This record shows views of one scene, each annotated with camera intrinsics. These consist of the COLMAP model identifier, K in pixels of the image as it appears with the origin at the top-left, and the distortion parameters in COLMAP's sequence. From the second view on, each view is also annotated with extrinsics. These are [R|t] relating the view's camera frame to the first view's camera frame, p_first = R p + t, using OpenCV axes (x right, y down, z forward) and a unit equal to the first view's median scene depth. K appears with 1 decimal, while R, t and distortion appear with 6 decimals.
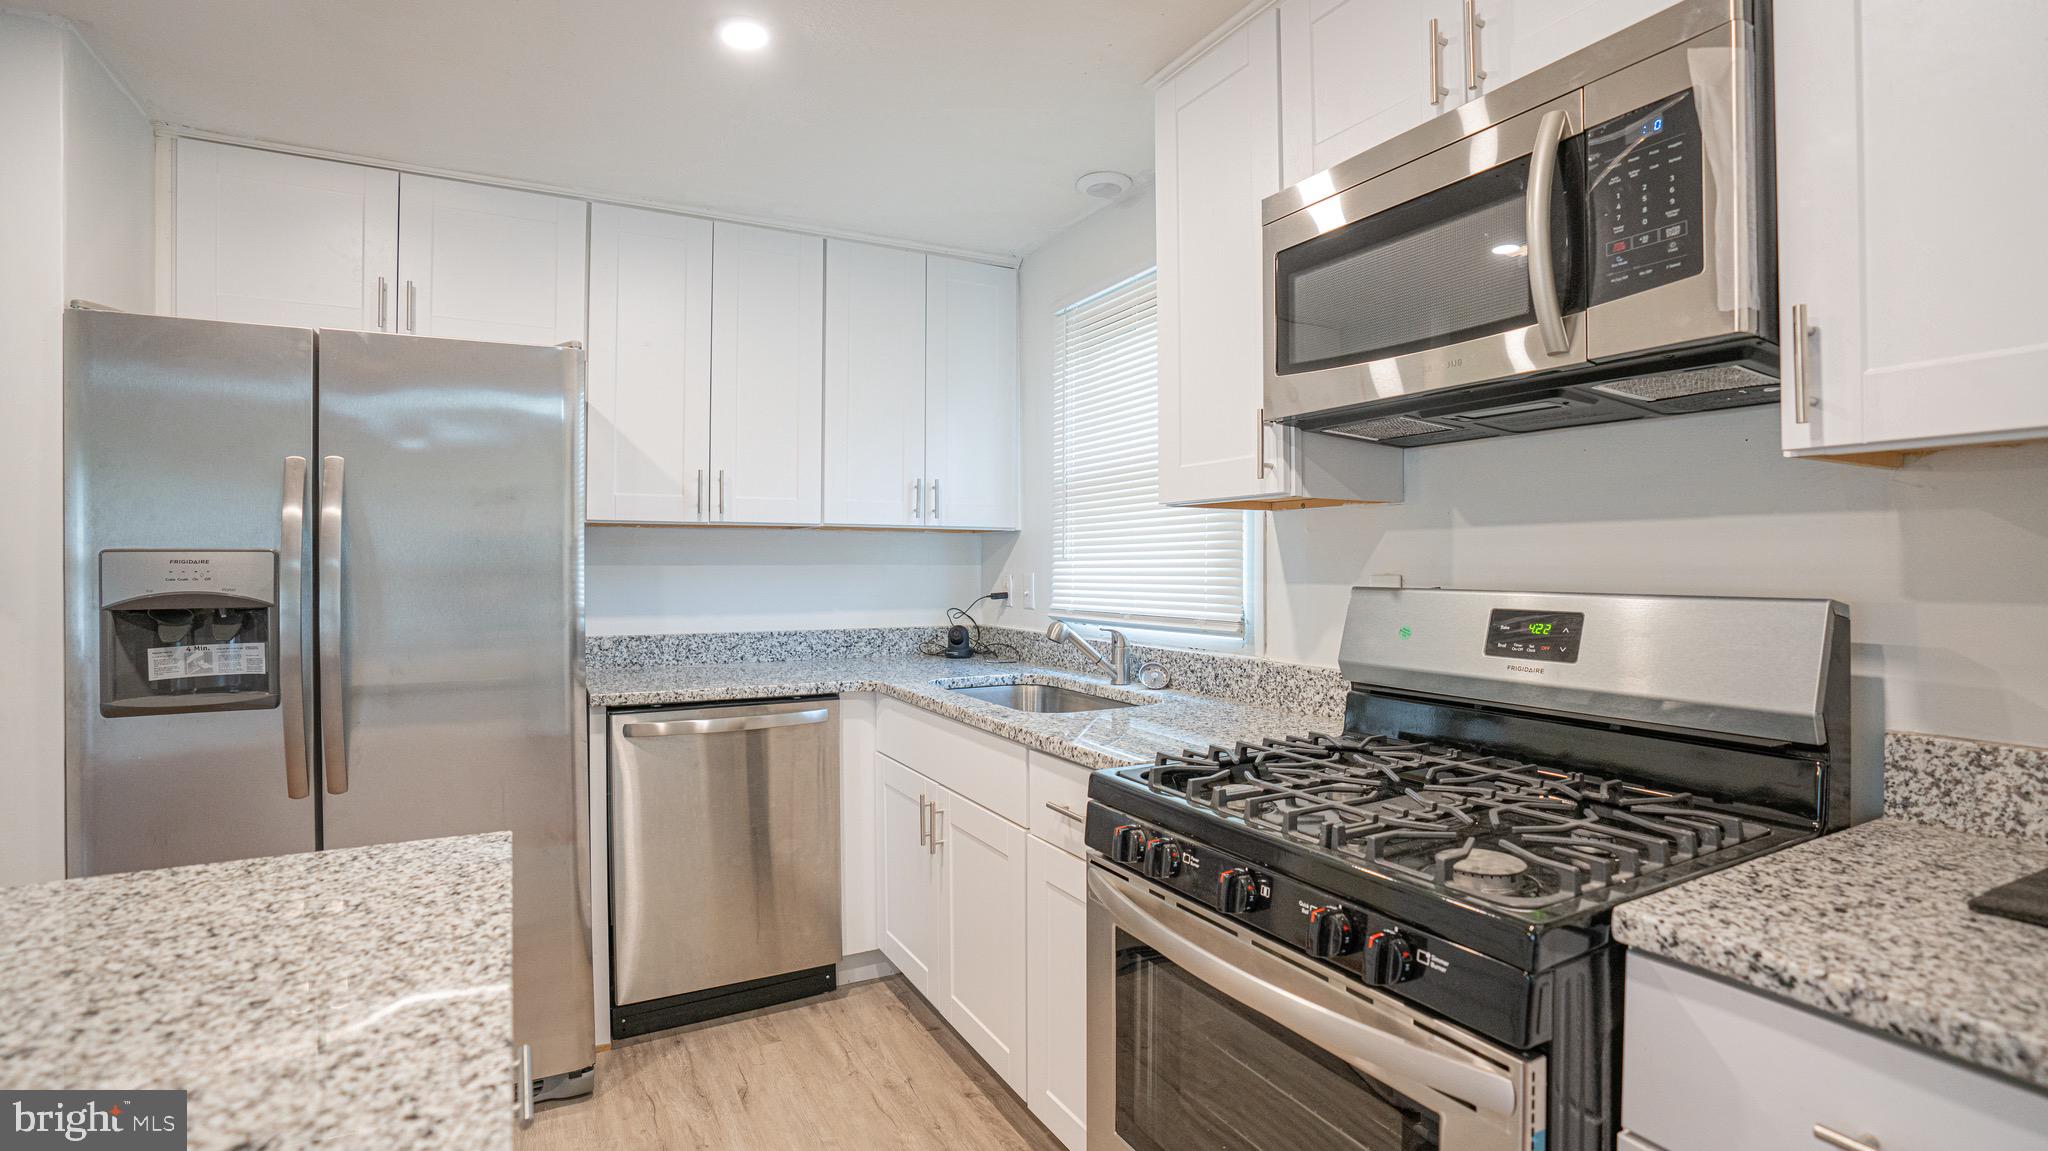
lens RADIAL K [[936.8, 0, 1025.8], [0, 936.8, 570.0], [0, 0, 1]] dist [-0.056916, 0.022118]
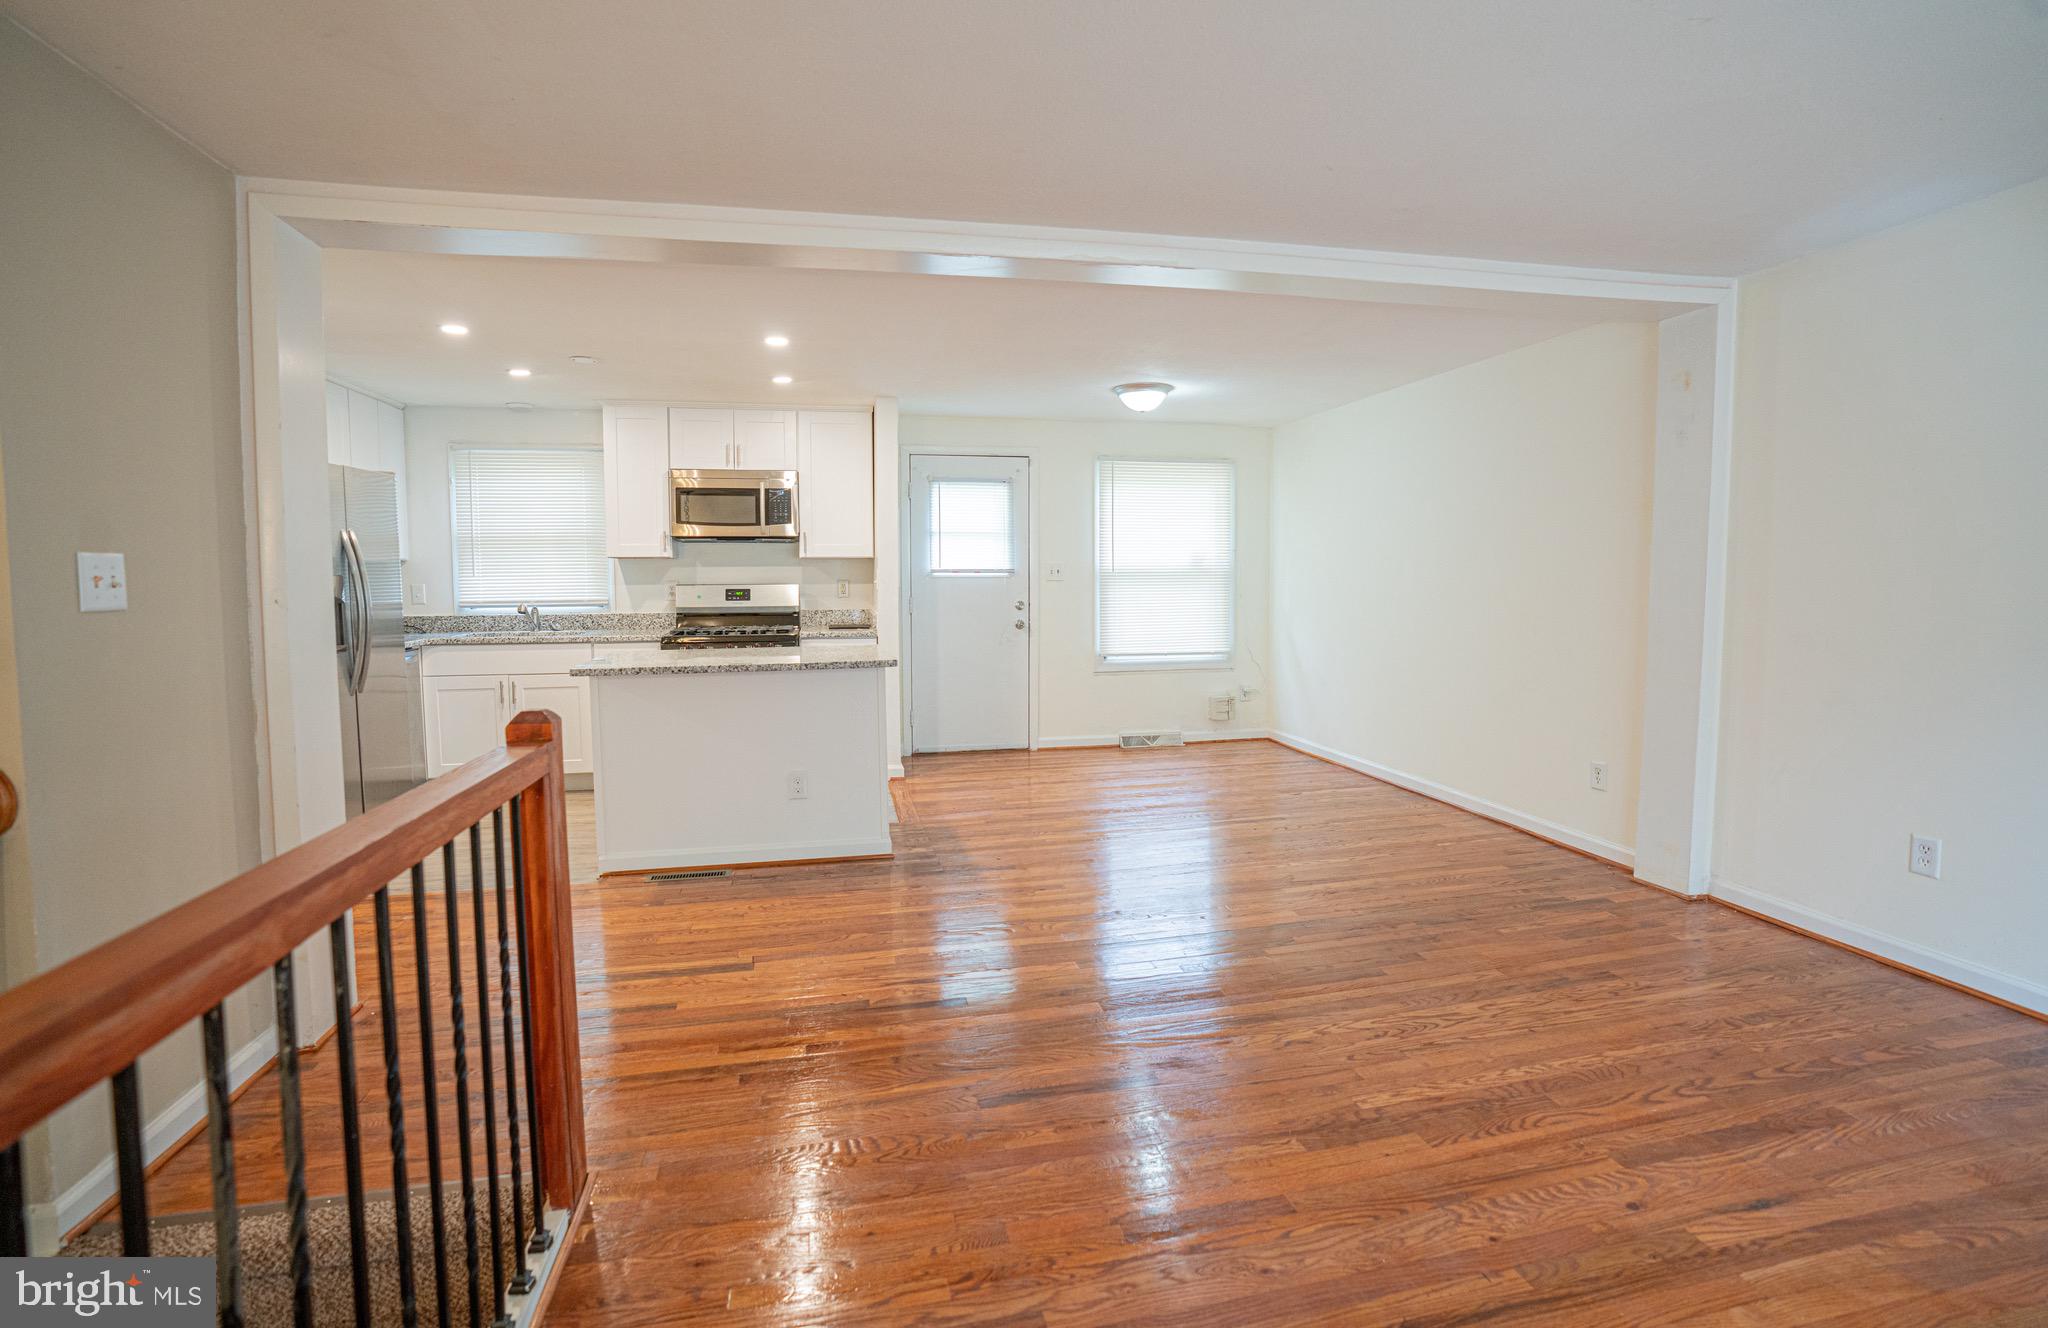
lens RADIAL K [[952.7, 0, 1022.9], [0, 952.7, 630.5], [0, 0, 1]] dist [-0.051264, 0.000145]
pose [[0.279729, -0.060110, 0.958195, -2.415050], [0.008296, 0.998152, 0.060195, -0.010223], [-0.960043, -0.008889, 0.279711, -1.066127]]
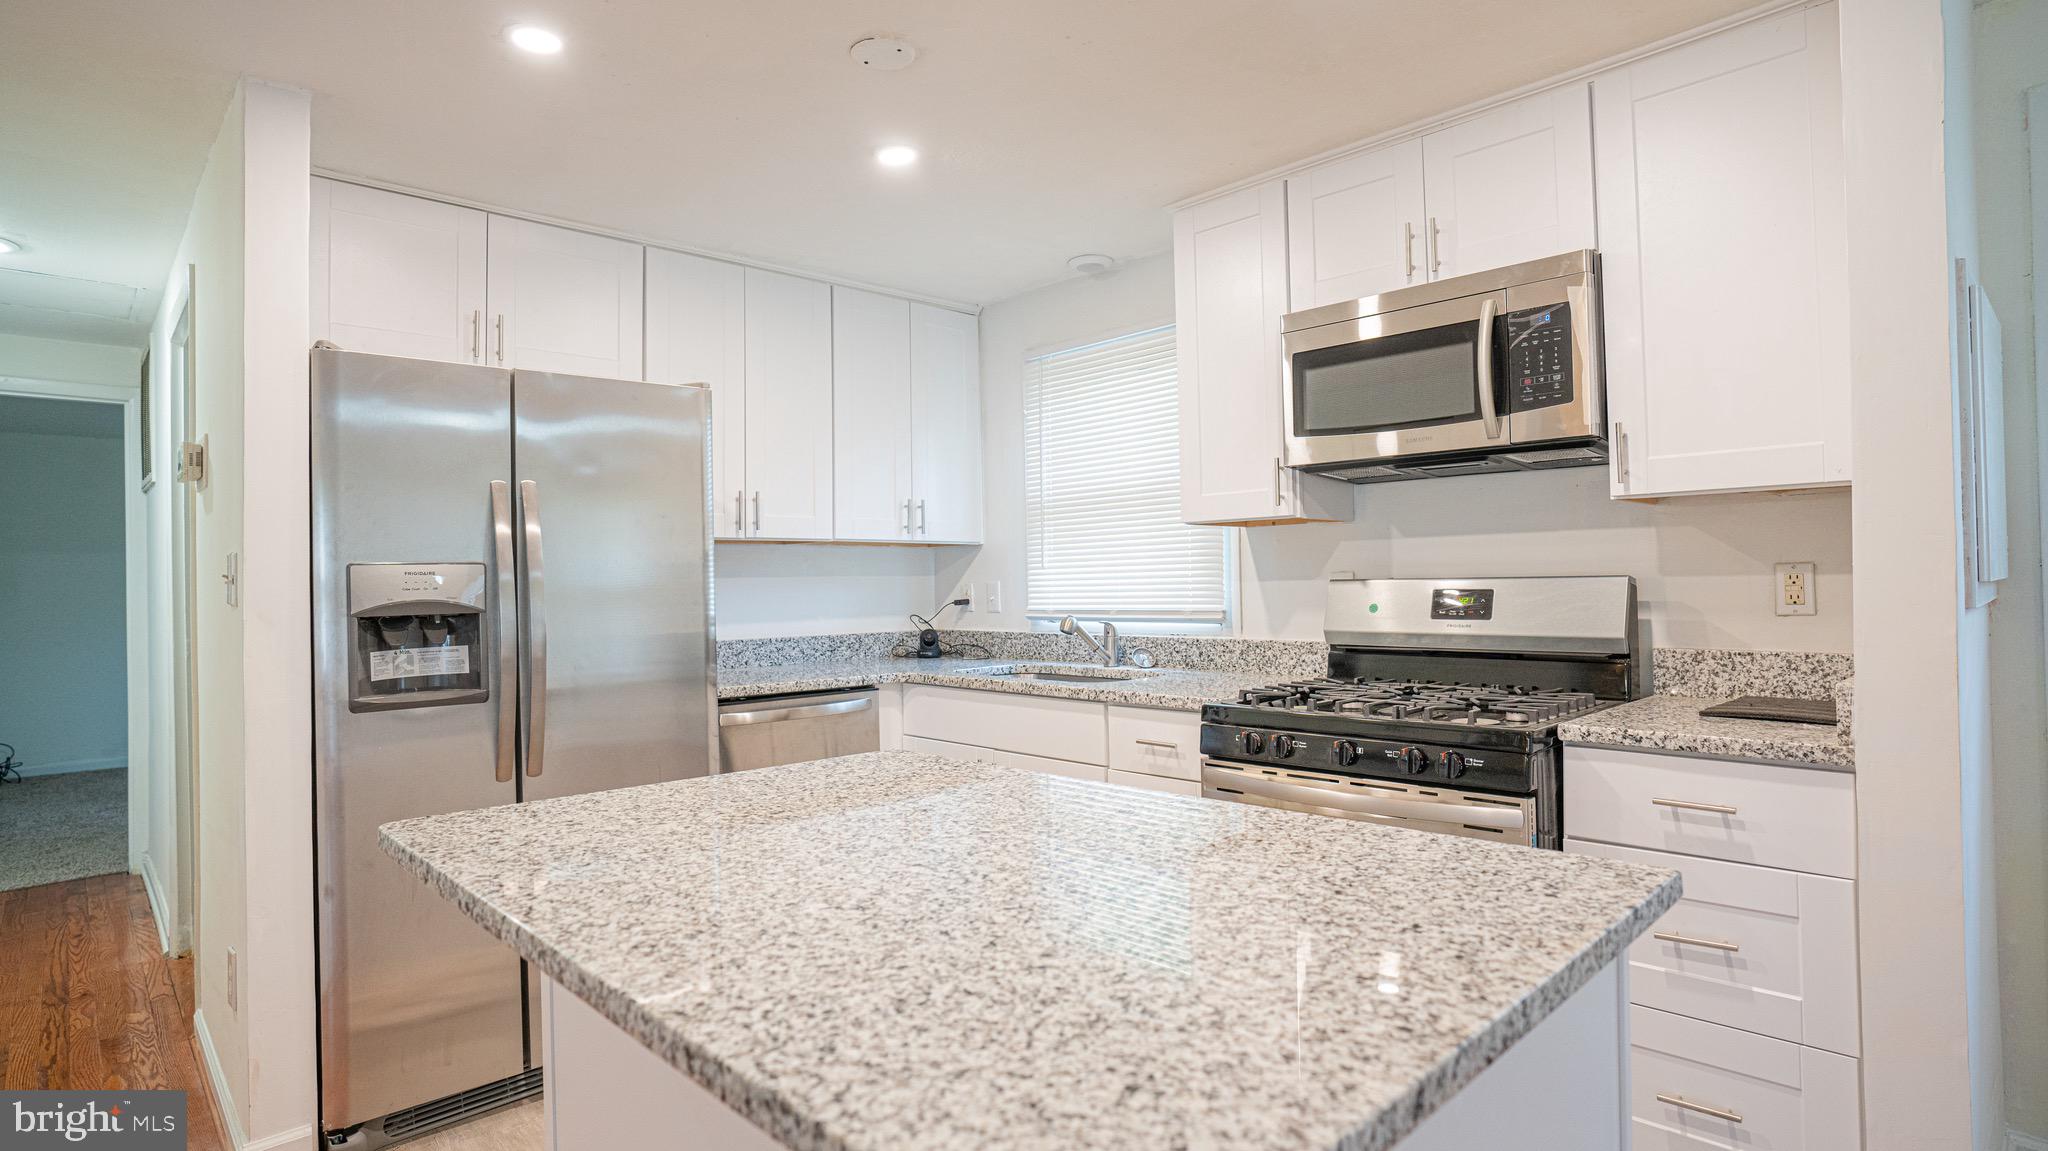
lens RADIAL K [[1042.7, 0, 1024.0], [0, 1042.7, 575.5], [0, 0, 1]] dist [-0.029488, 0.000089]
pose [[0.965474, -0.014357, 0.260104, -0.512148], [0.018089, 0.999765, -0.011960, 0.021362], [-0.259871, 0.016252, 0.965507, -0.427324]]
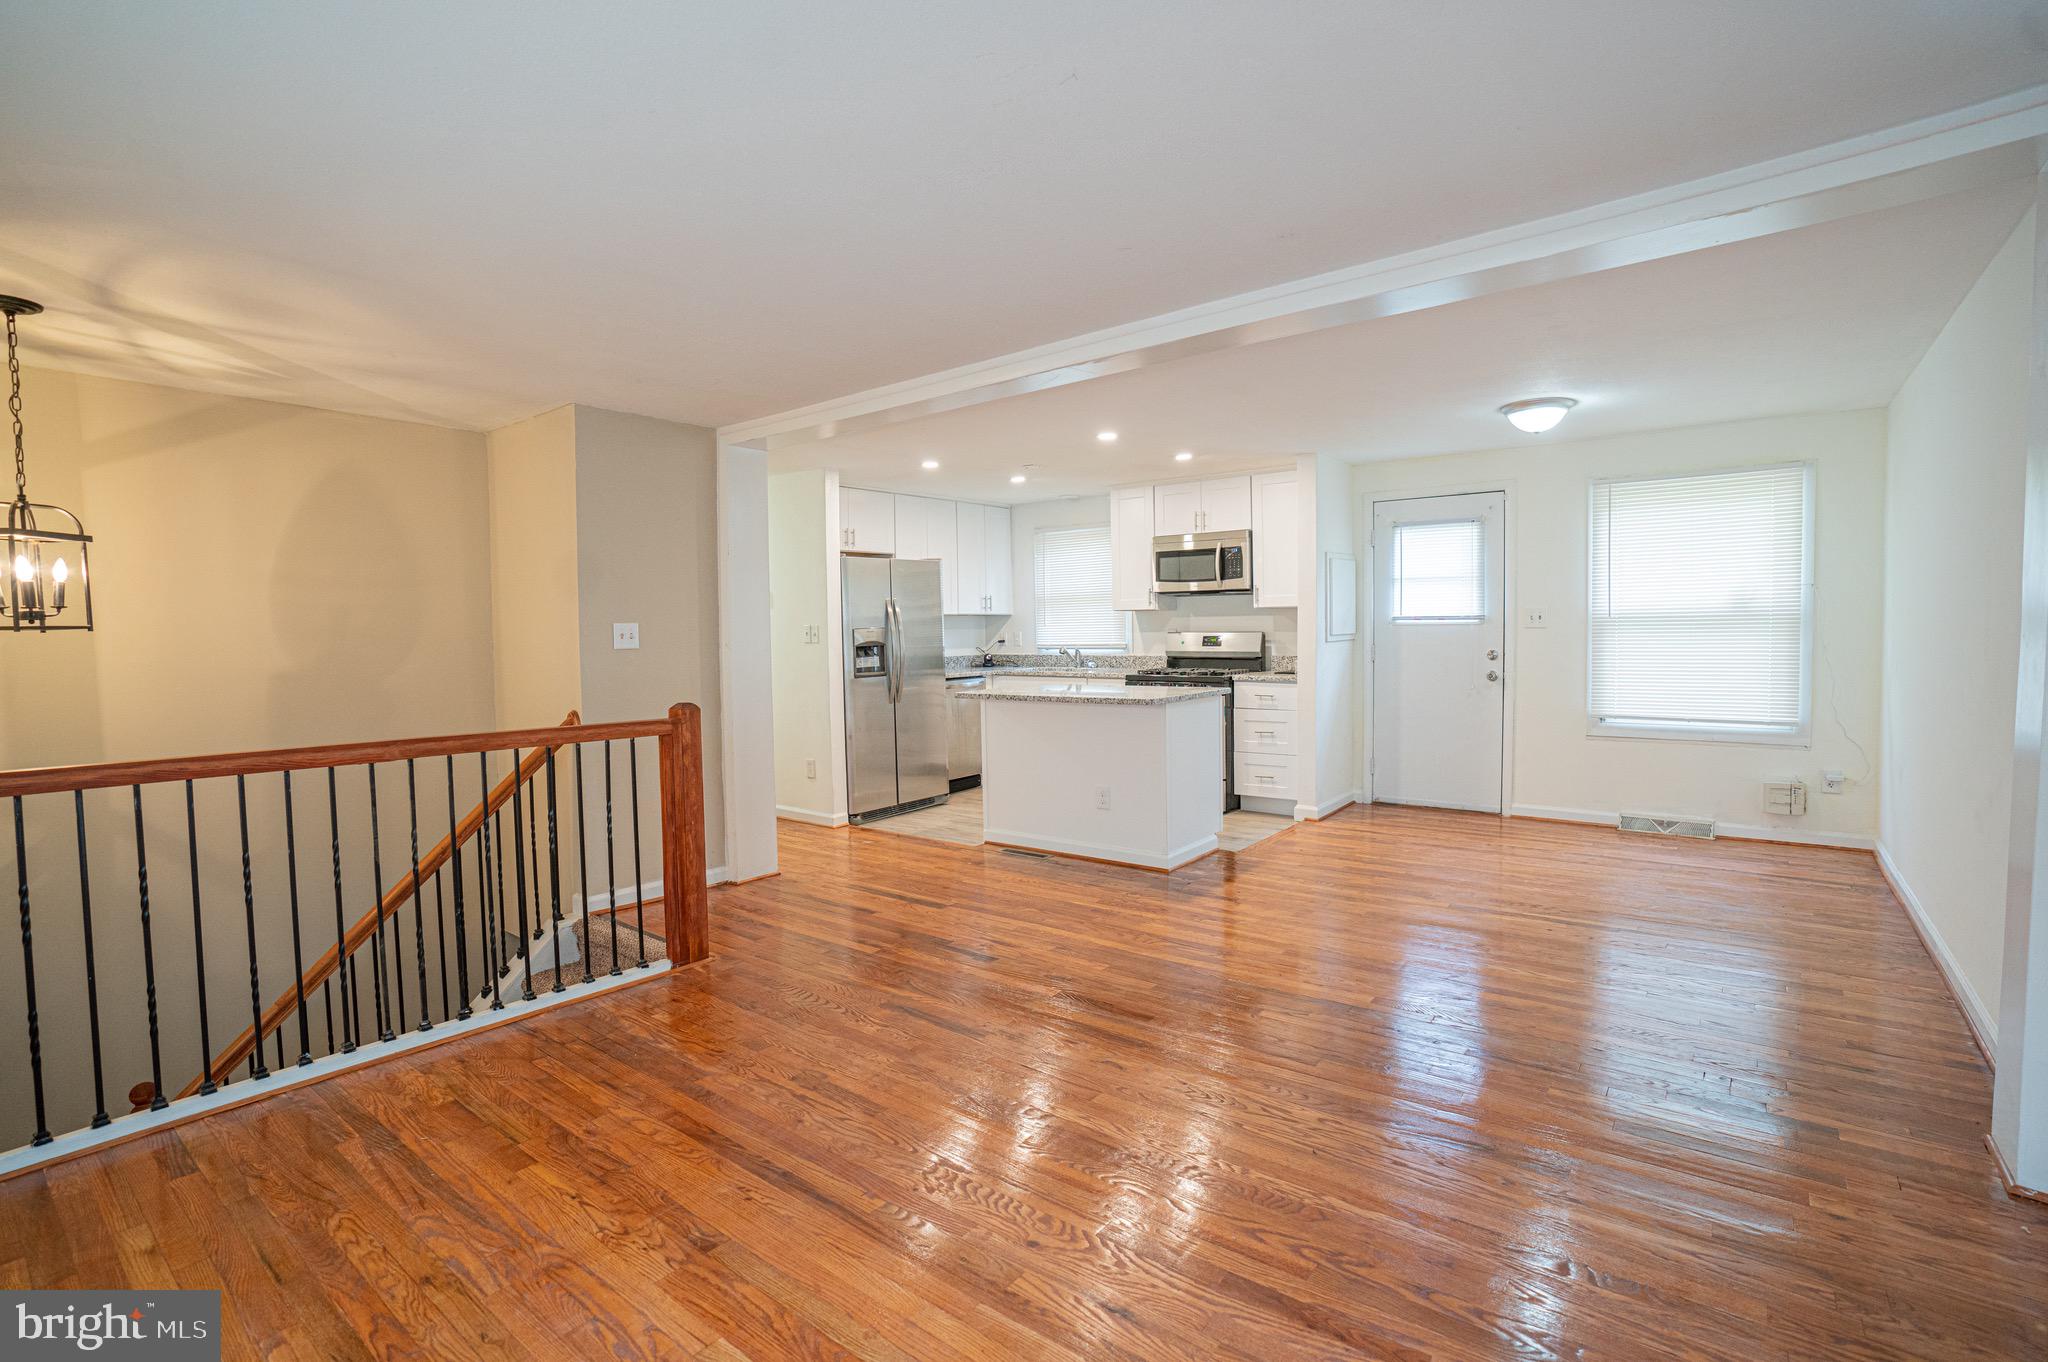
lens RADIAL K [[943.2, 0, 1024.0], [0, 943.2, 681.0], [0, 0, 1]] dist [-0.041960, 0.000184]
pose [[0.918770, -0.040574, 0.392702, -1.712640], [0.020044, 0.998216, 0.056242, -0.012392], [-0.394283, -0.043802, 0.917944, -2.336008]]
